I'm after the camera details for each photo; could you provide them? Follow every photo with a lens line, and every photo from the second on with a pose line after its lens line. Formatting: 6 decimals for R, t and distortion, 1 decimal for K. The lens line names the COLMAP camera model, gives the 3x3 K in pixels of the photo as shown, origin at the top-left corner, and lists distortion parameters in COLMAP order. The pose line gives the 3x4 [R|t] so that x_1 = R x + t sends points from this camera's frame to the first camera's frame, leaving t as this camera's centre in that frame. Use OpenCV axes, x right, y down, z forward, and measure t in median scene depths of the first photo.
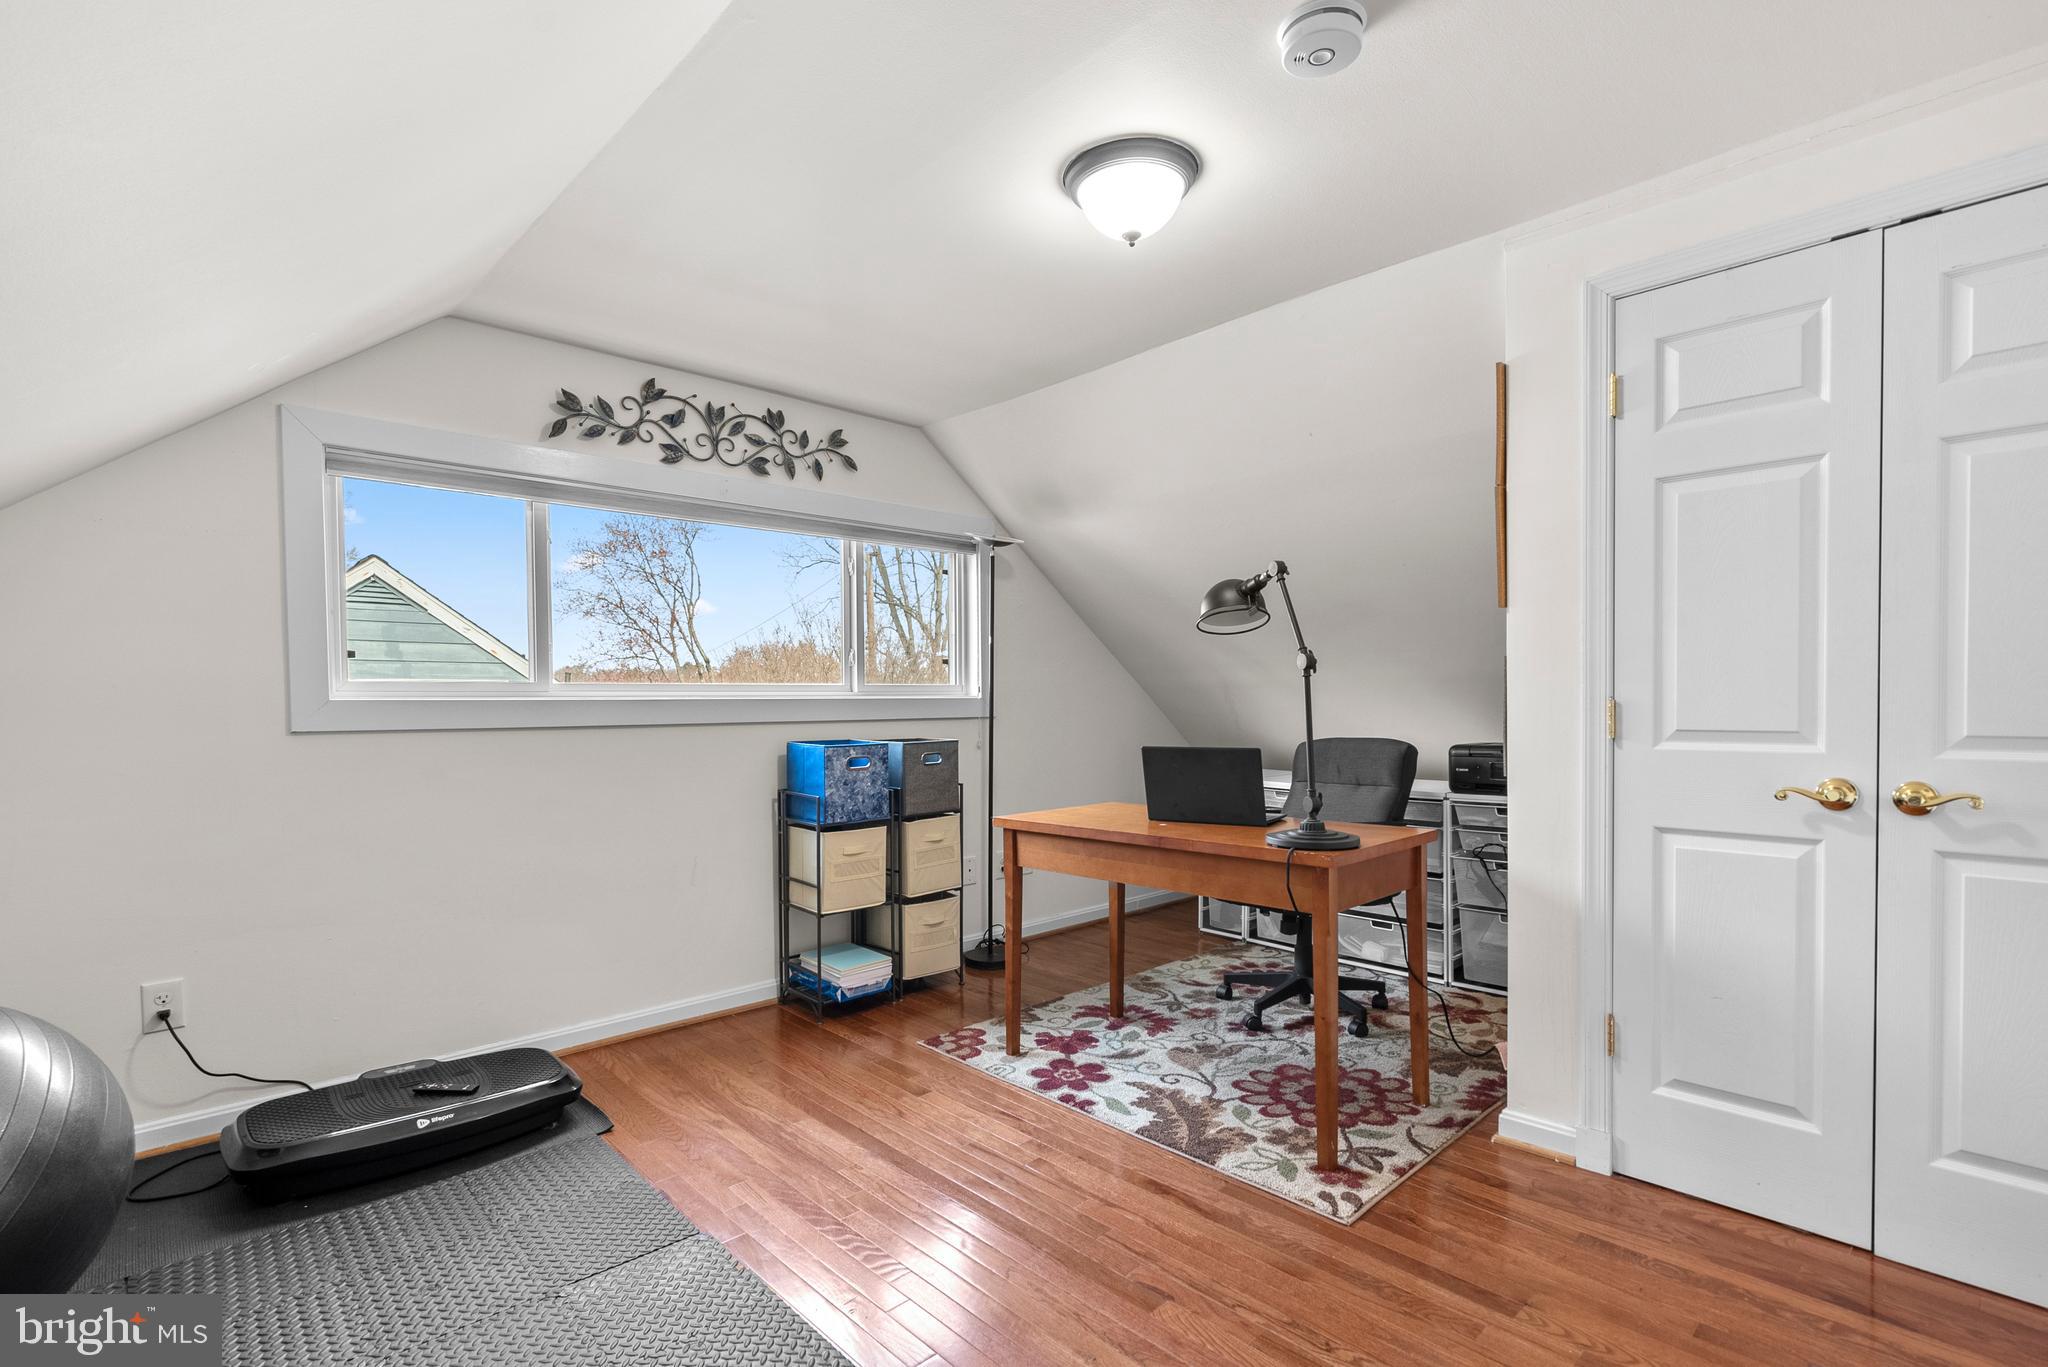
lens RADIAL K [[943.9, 0, 1018.2], [0, 943.9, 690.7], [0, 0, 1]] dist [-0.002303, 0.000841]
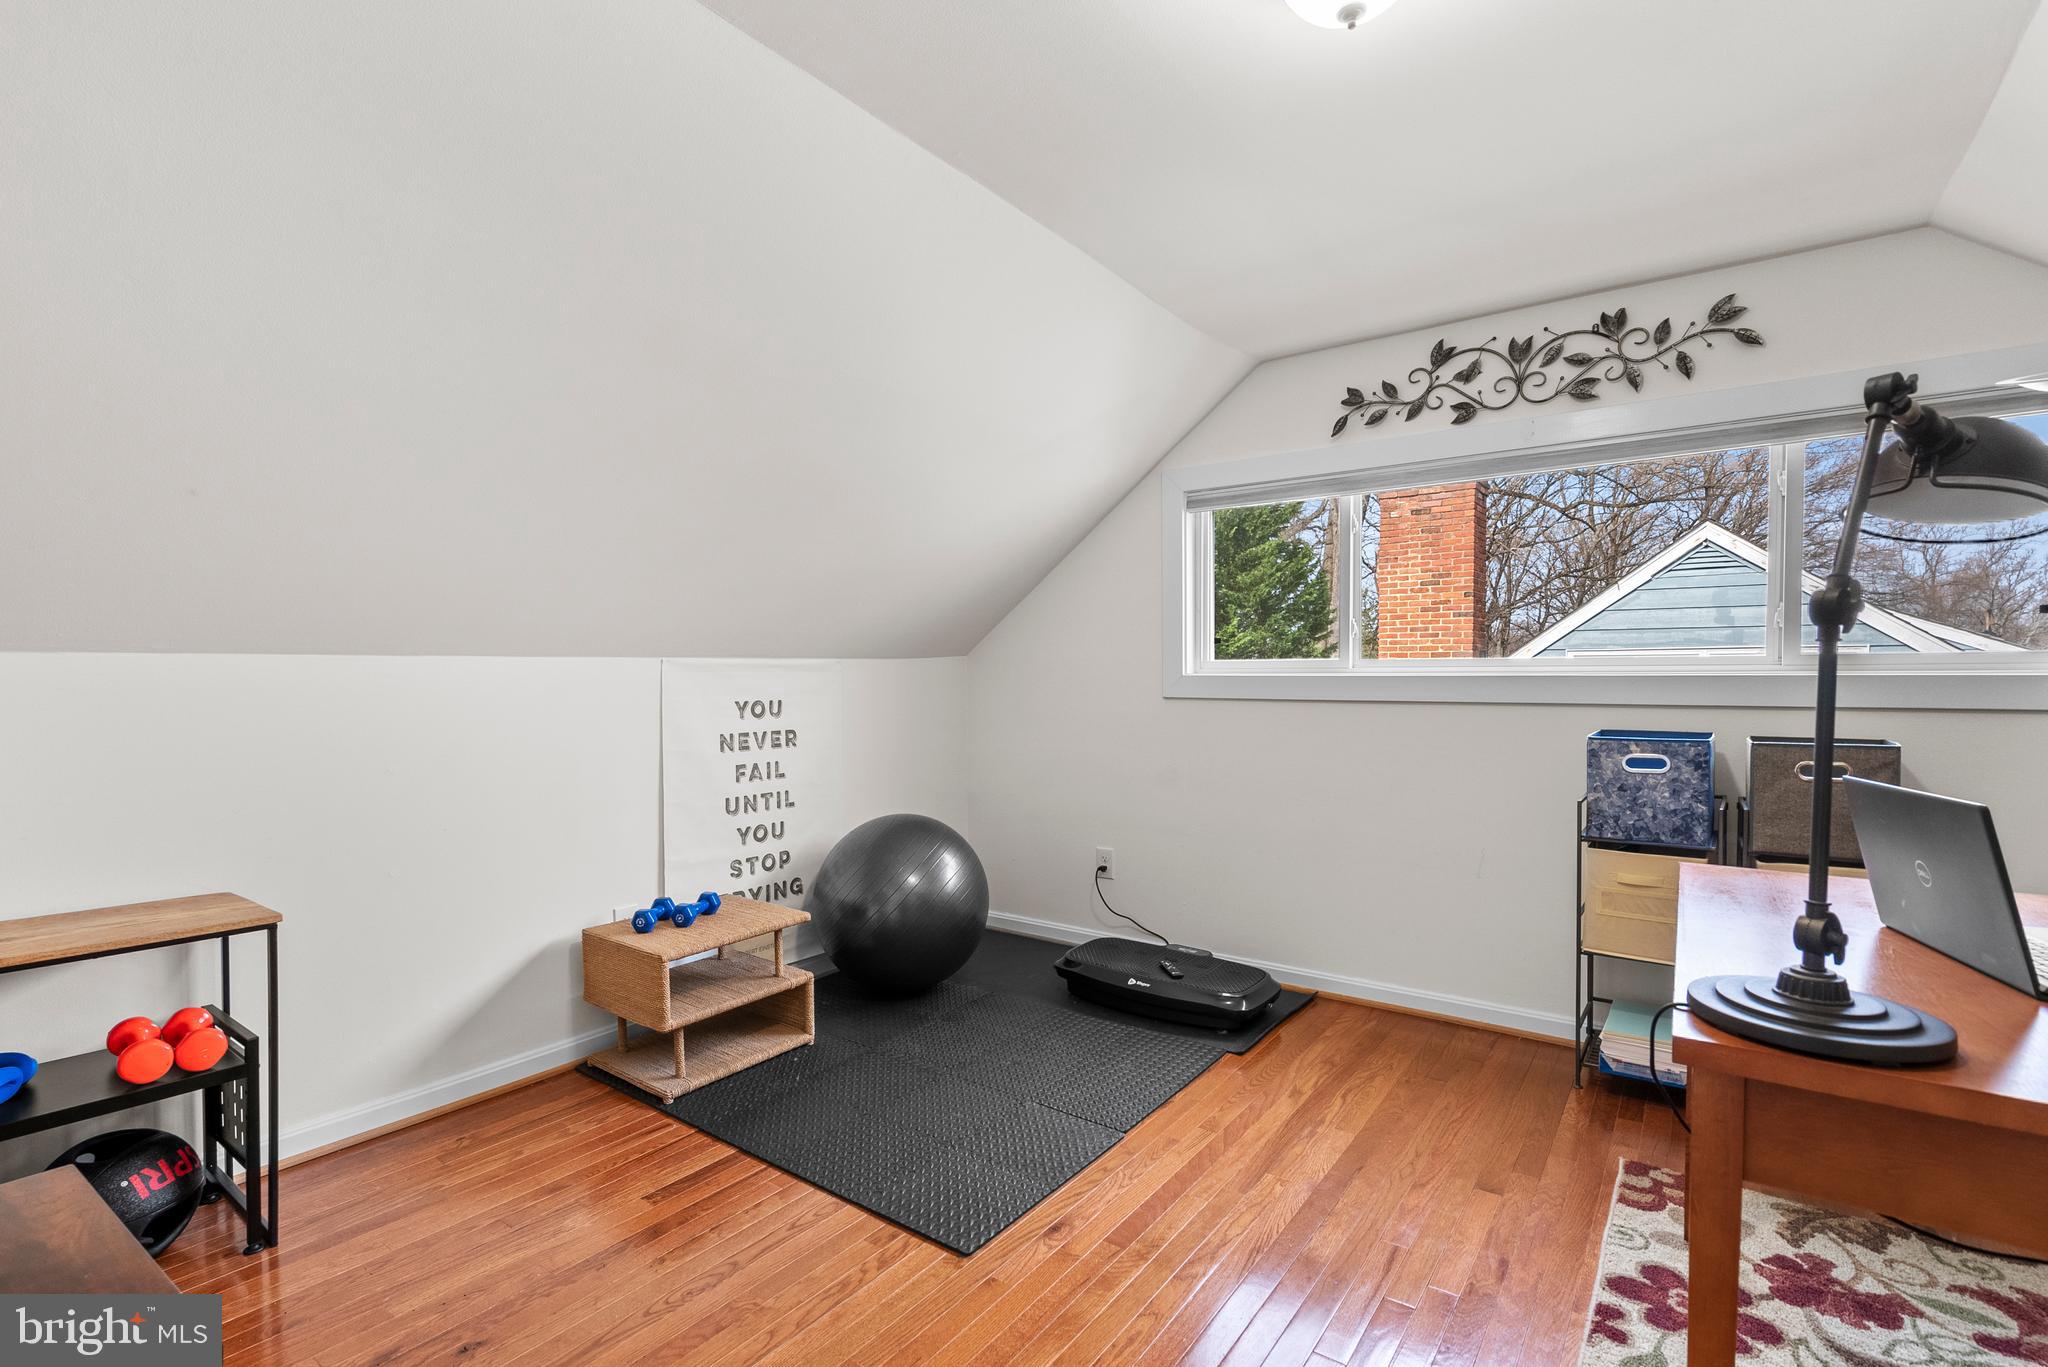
lens RADIAL K [[946.4, 0, 1027.4], [0, 946.4, 674.2], [0, 0, 1]] dist [0.002910, 0.000964]
pose [[0.195078, 0.007645, -0.980758, 0.473803], [0.011980, 0.999876, 0.010177, -0.006793], [0.980715, -0.013735, 0.194962, 0.393486]]
